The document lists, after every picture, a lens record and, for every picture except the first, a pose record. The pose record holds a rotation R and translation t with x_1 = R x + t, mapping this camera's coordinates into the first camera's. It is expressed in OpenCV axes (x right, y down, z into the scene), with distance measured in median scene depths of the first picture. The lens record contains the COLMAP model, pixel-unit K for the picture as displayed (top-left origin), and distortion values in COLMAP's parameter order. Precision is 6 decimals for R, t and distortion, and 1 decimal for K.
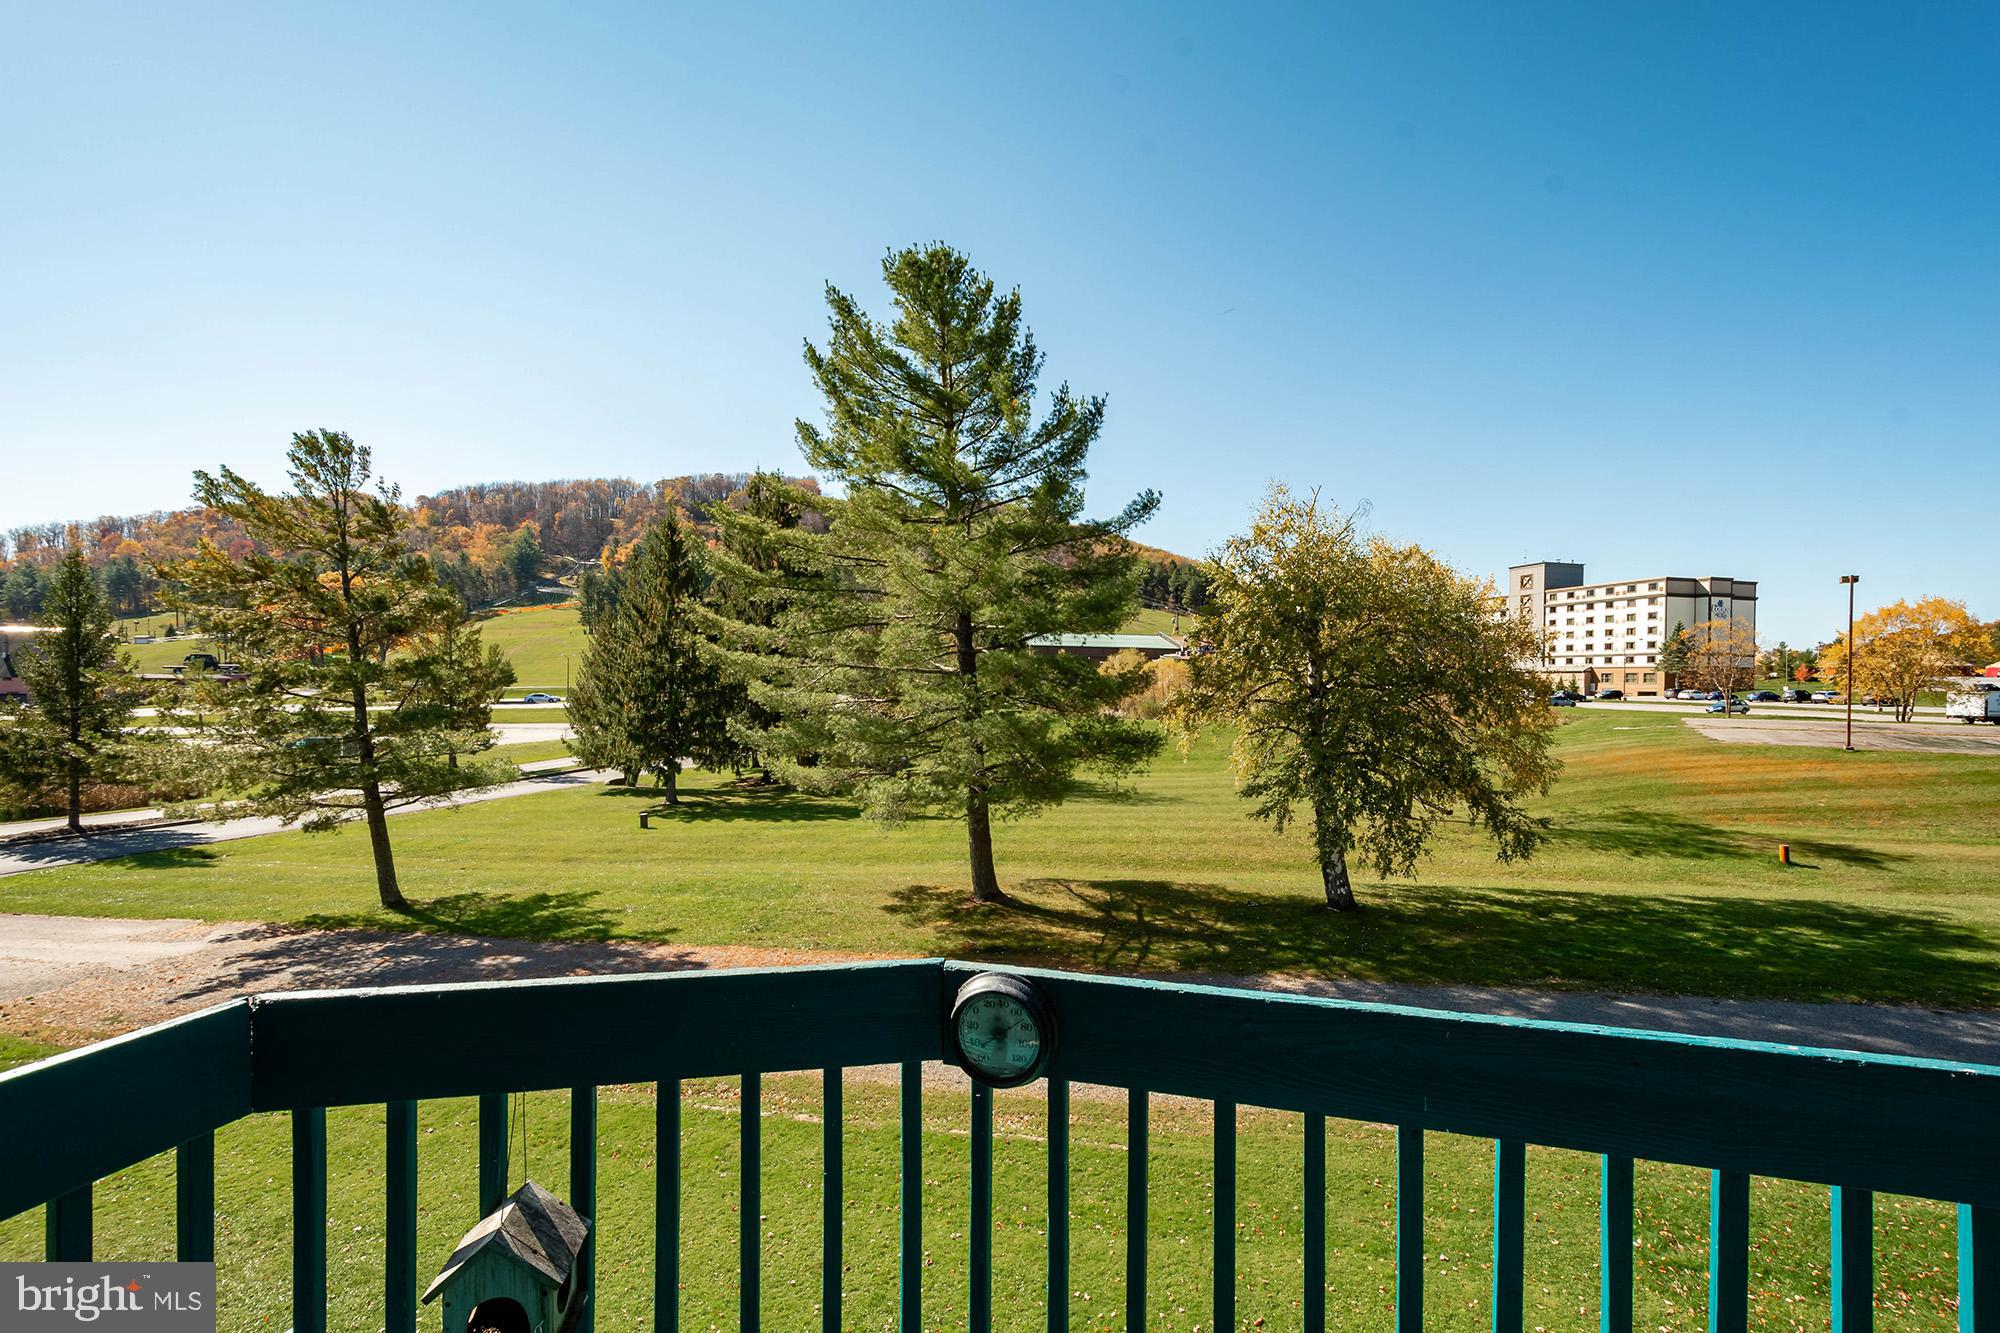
lens RADIAL K [[880.3, 0, 1008.8], [0, 880.3, 694.4], [0, 0, 1]] dist [0.001455, -0.000974]
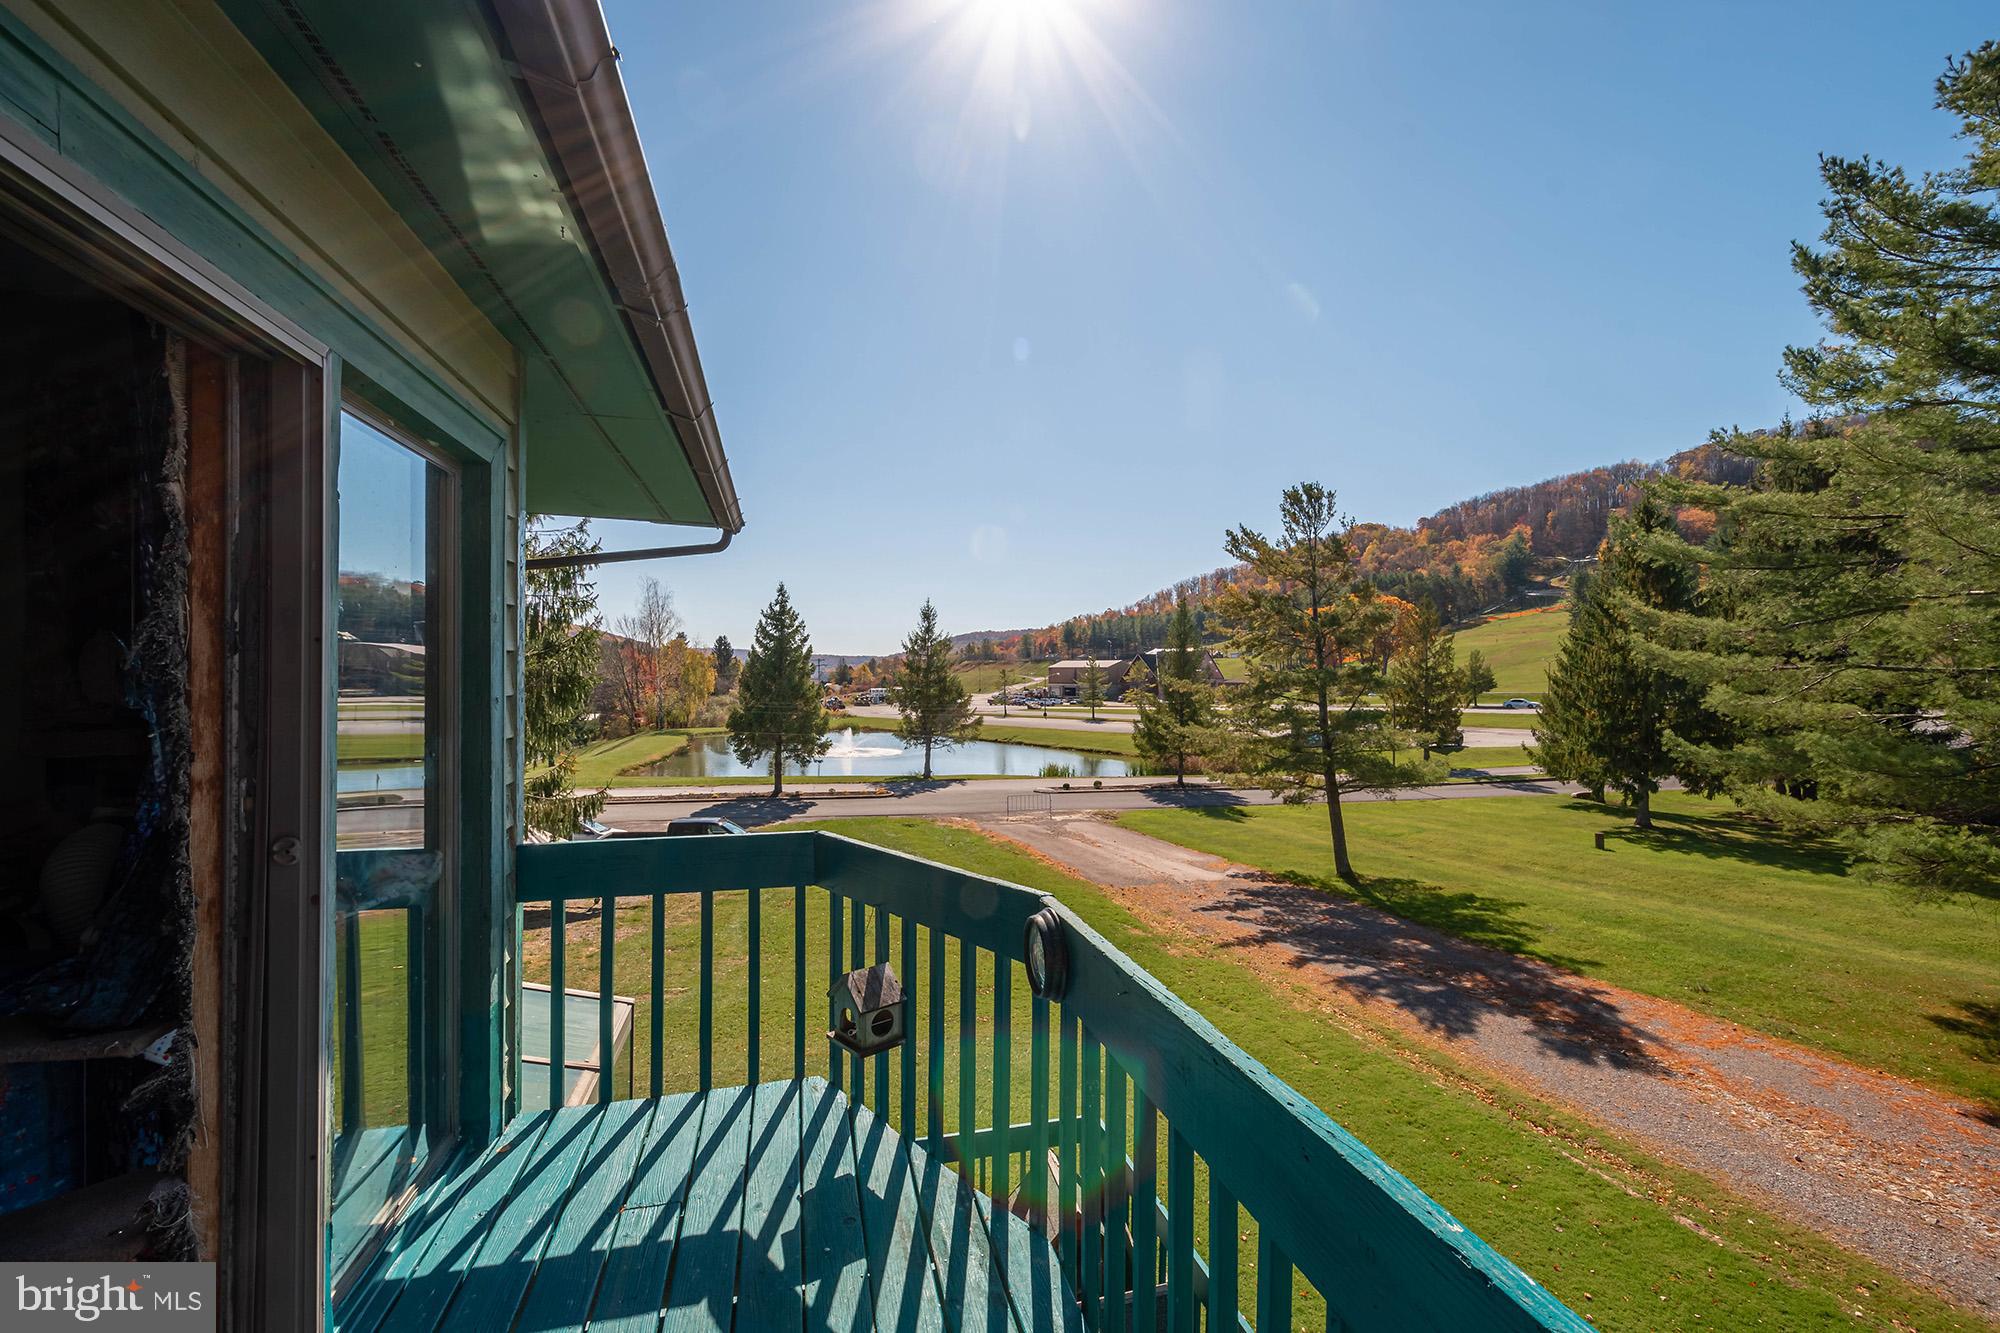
lens RADIAL K [[880.3, 0, 1008.8], [0, 880.3, 694.4], [0, 0, 1]] dist [0.001455, -0.000974]
pose [[0.487568, 0.013165, -0.872986, 0.097943], [-0.018920, 0.999811, 0.004511, 0.000369], [0.872880, 0.014317, 0.487724, 0.029670]]
